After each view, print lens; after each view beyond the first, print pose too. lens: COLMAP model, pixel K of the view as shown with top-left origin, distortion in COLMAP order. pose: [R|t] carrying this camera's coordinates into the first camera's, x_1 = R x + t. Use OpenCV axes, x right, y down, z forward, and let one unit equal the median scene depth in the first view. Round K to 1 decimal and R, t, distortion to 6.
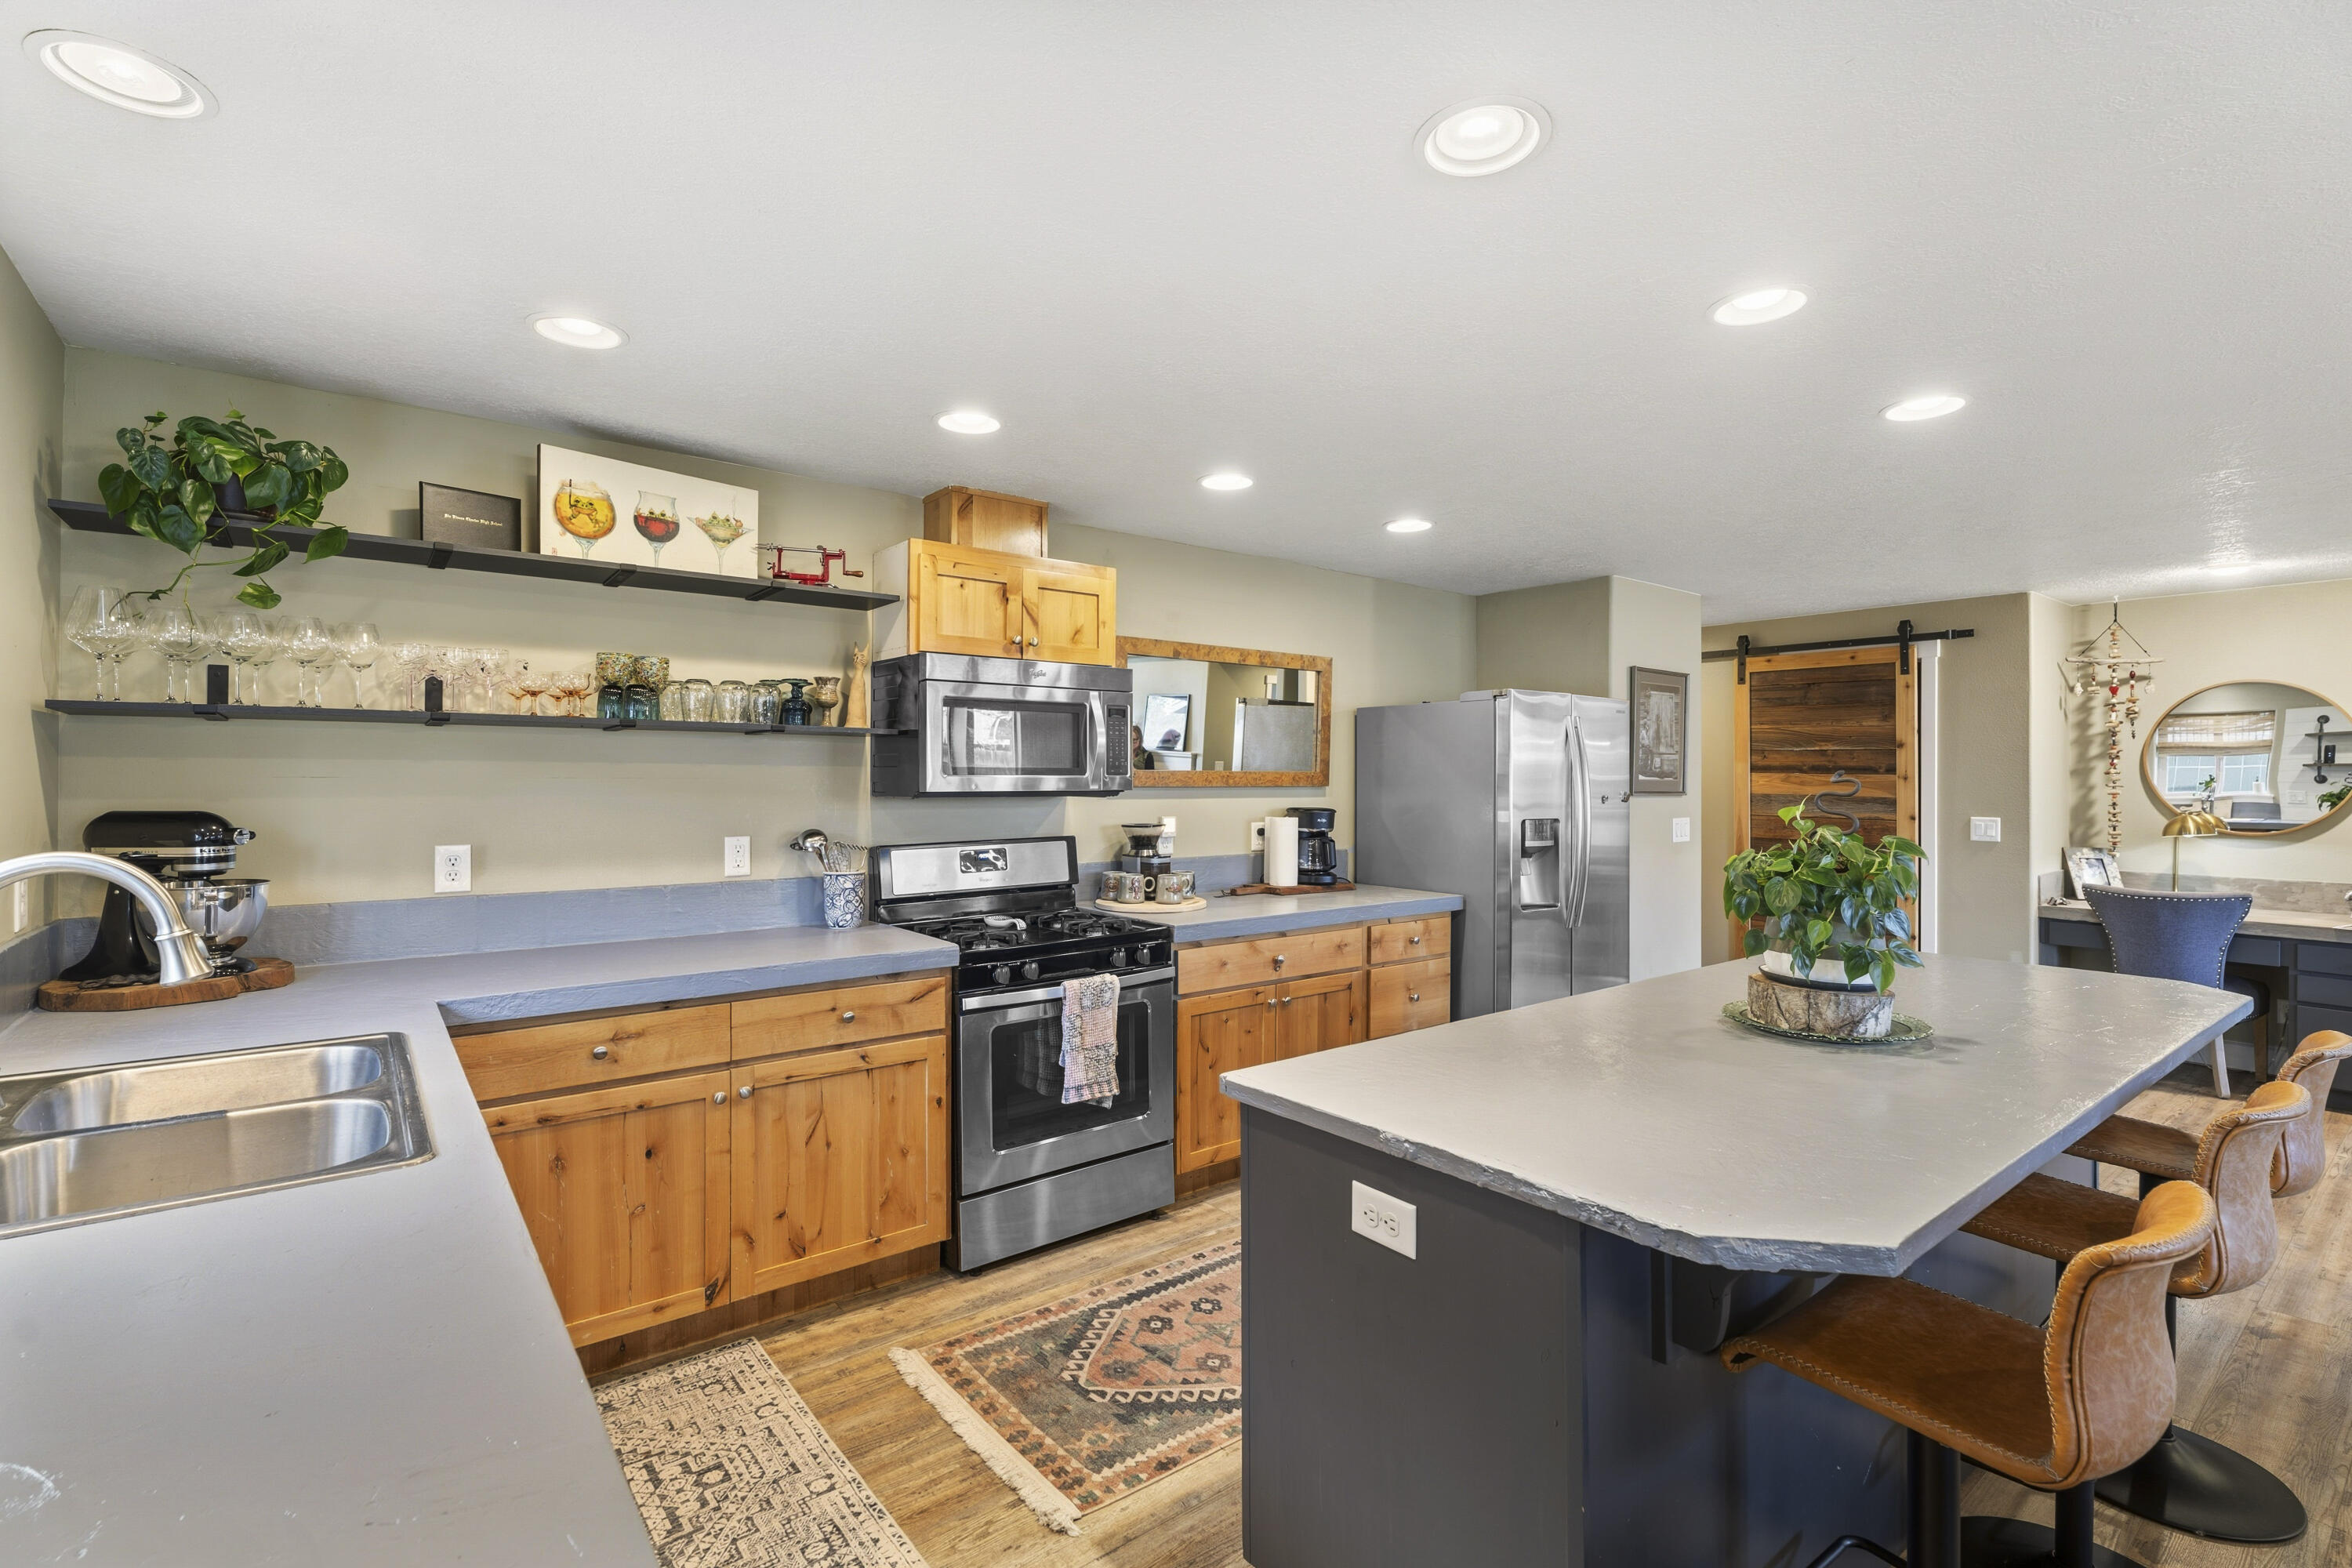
lens RADIAL K [[1077.9, 0, 1180.6], [0, 1077.9, 776.6], [0, 0, 1]] dist [0.000469, 0.001261]
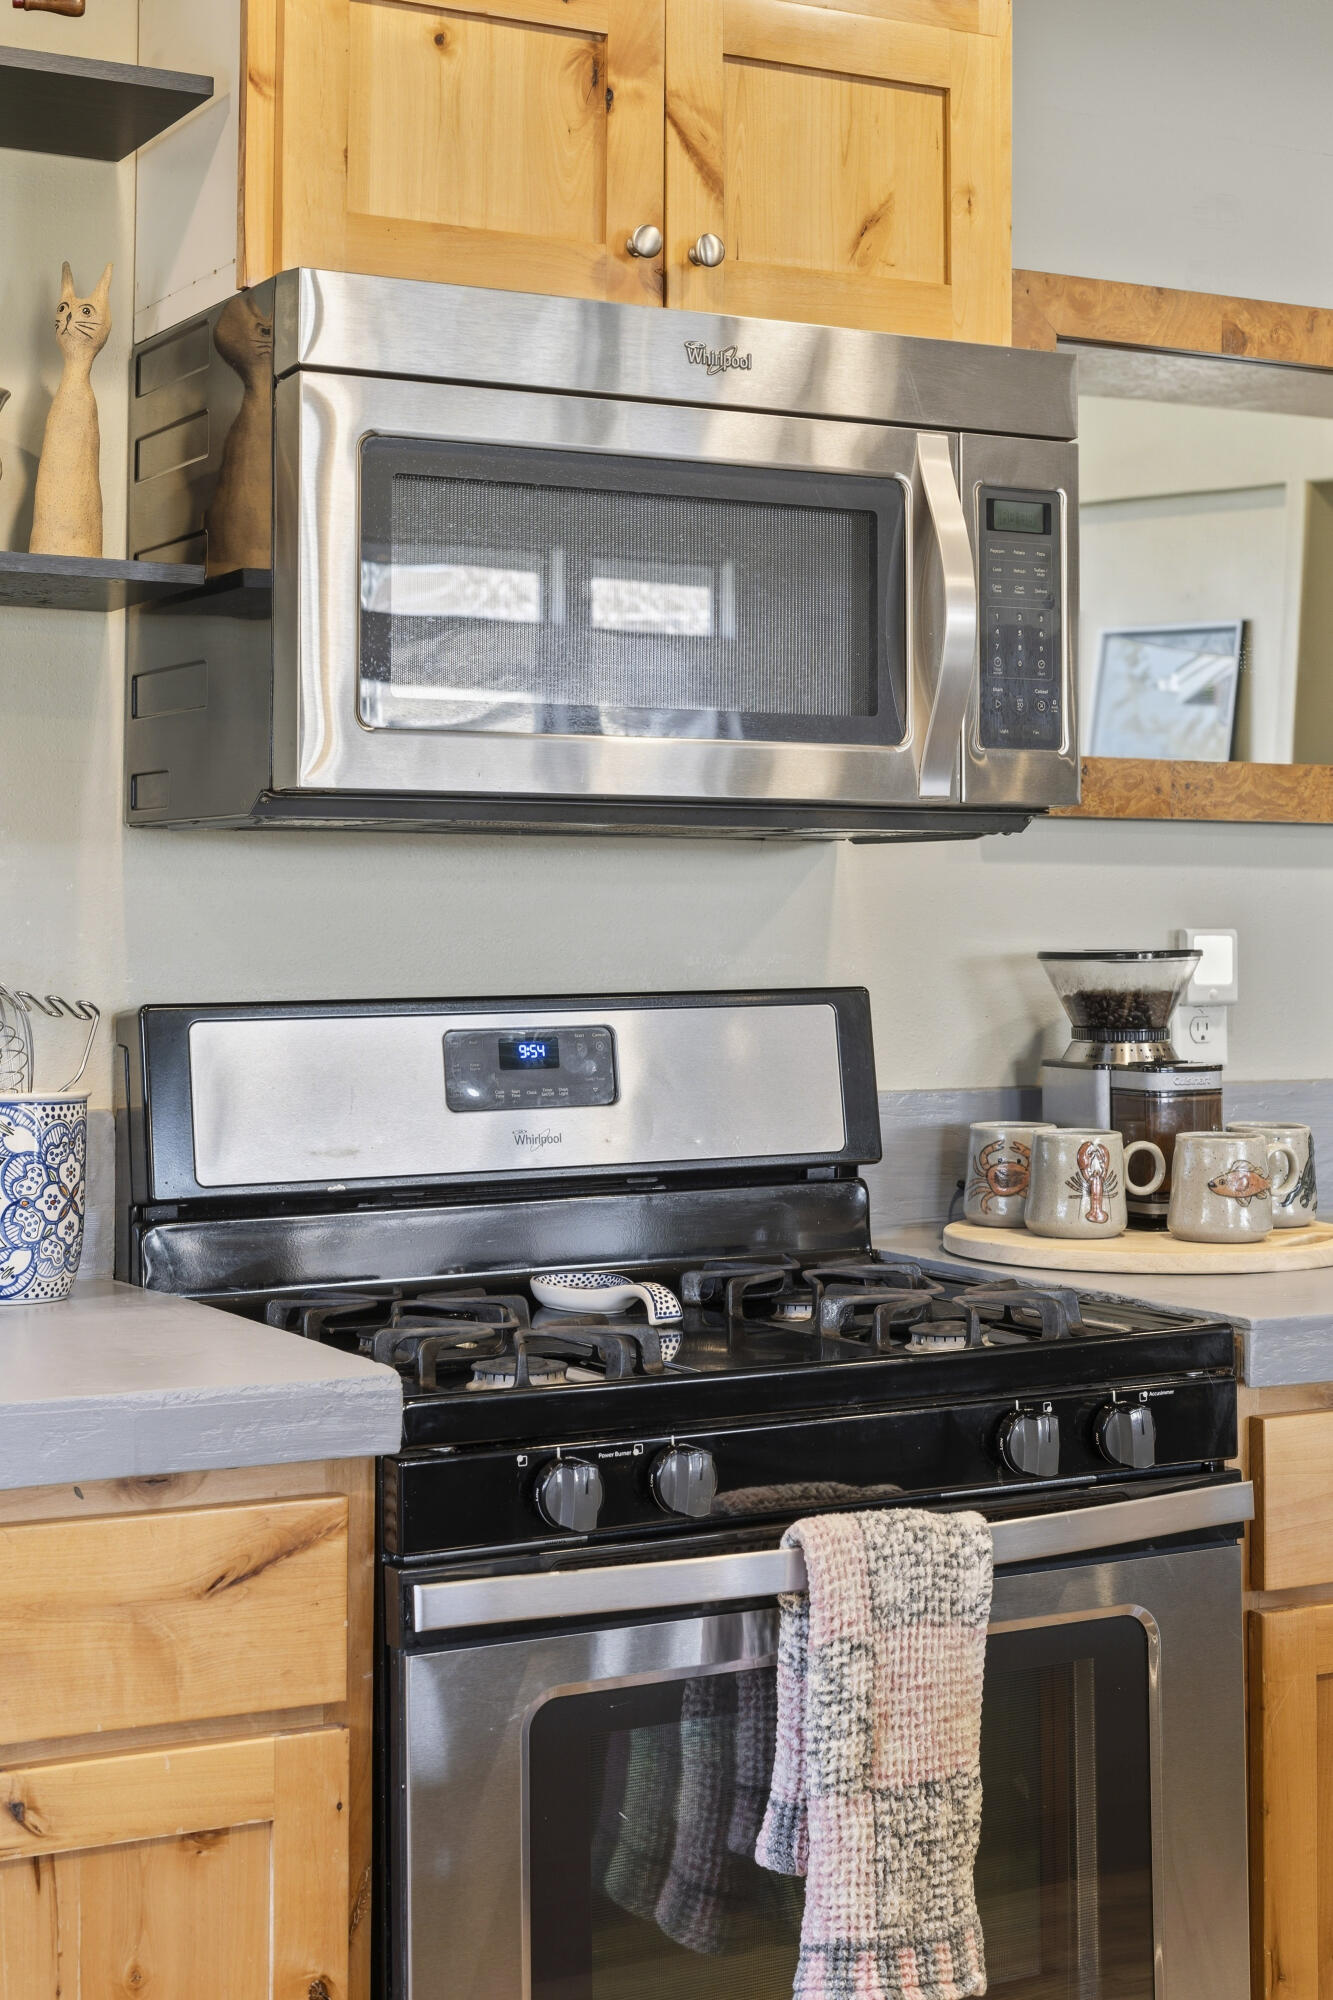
lens RADIAL K [[3038.4, 0, 681.9], [0, 3038.4, 794.2], [0, 0, 1]] dist [0.007579, 0.000000]
pose [[0.985663, -0.008008, -0.168537, -0.017058], [0.000761, 0.999074, -0.043021, 0.047860], [0.168726, 0.042276, 0.984756, 0.281069]]
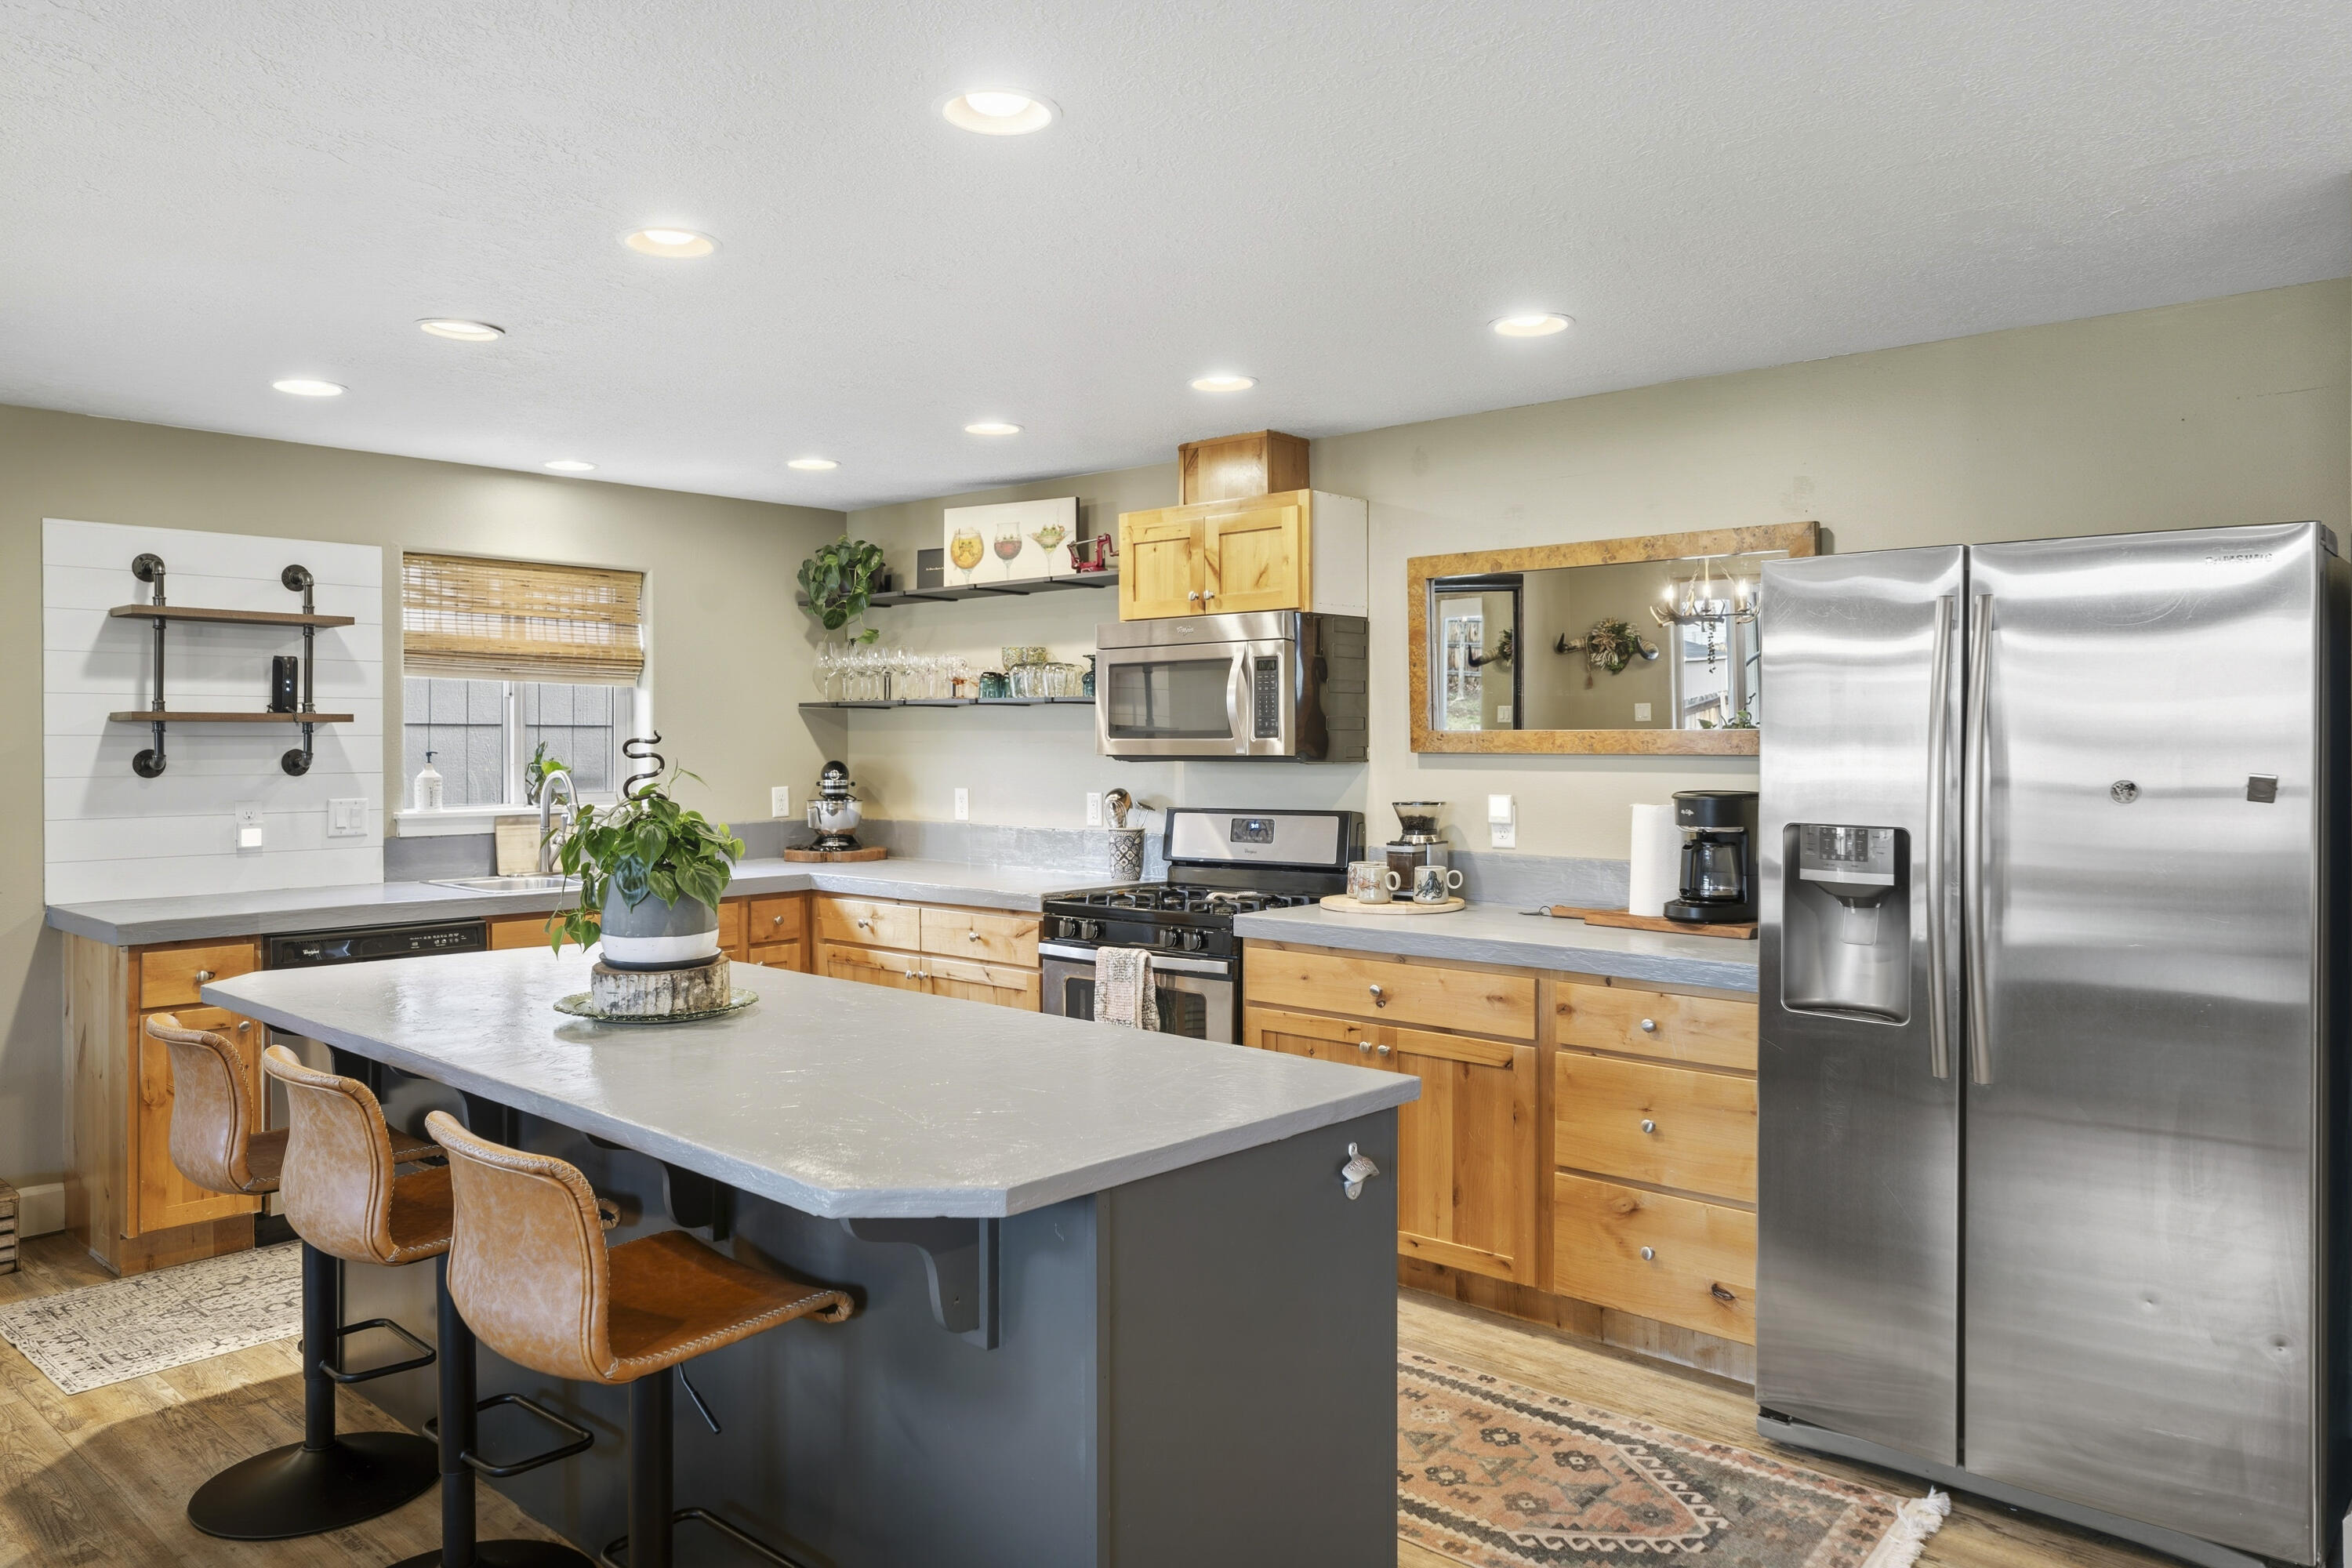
lens RADIAL K [[1620.8, 0, 1148.6], [0, 1620.8, 749.9], [0, 0, 1]] dist [-0.023501, -0.005193]
pose [[0.148060, 0.001561, -0.988977, 1.351531], [0.000901, 0.999998, 0.001714, 0.006900], [0.988978, -0.001145, 0.148059, 0.811319]]
